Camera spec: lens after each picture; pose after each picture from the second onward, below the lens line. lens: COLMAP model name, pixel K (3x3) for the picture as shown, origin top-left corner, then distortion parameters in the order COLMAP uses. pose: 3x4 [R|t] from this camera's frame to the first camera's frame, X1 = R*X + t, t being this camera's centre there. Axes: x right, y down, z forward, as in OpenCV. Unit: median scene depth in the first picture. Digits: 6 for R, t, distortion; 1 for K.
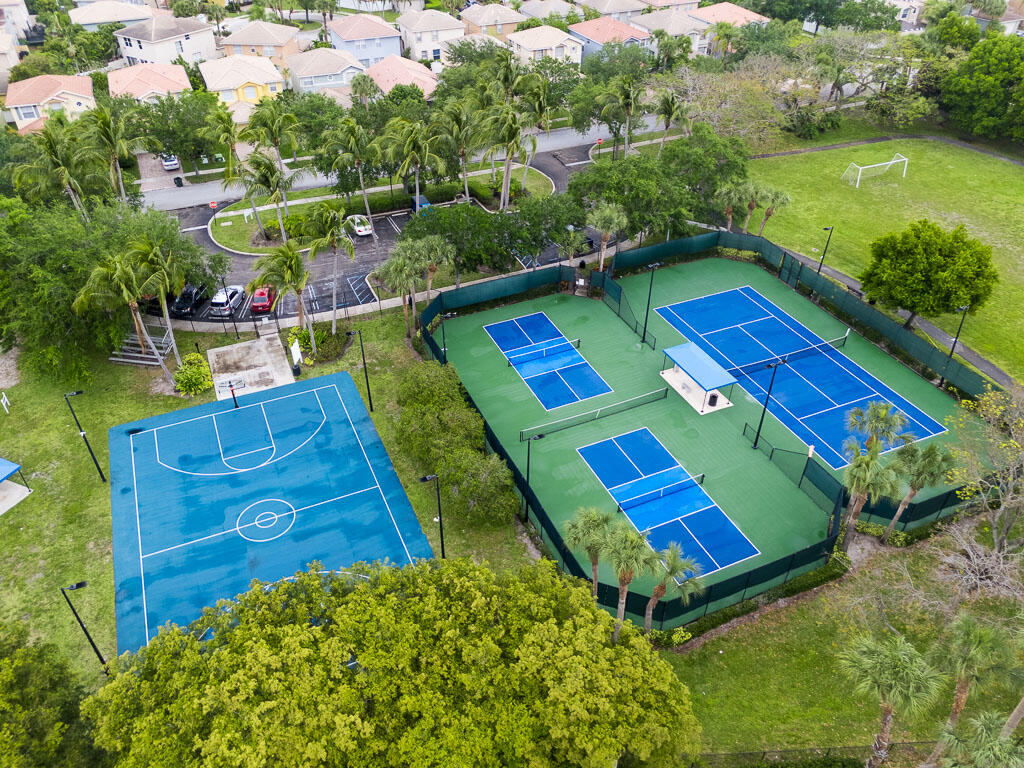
lens RADIAL K [[742.7, 0, 514.5], [0, 742.7, 389.4], [0, 0, 1]] dist [0.057634, -0.052710]
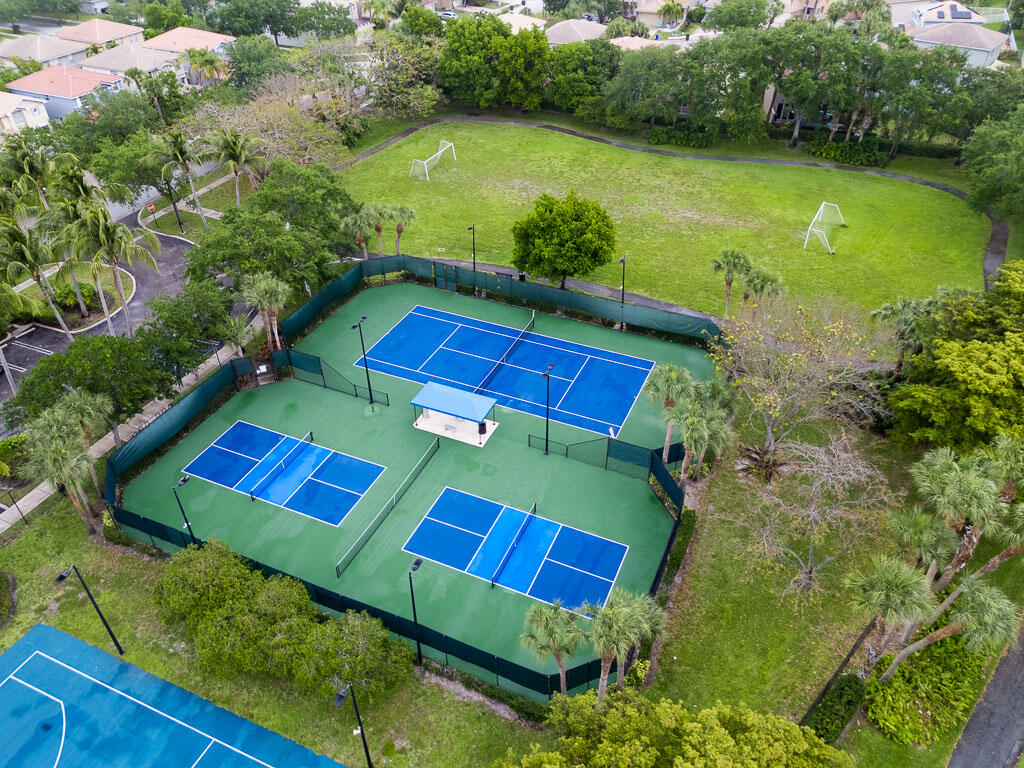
lens RADIAL K [[742.7, 0, 516.5], [0, 742.7, 387.8], [0, 0, 1]] dist [0.057634, -0.052710]
pose [[0.746226, -0.411906, 0.522954, -0.152476], [0.416409, 0.901739, 0.116063, -0.105924], [-0.519375, 0.131153, 0.844422, 0.133631]]
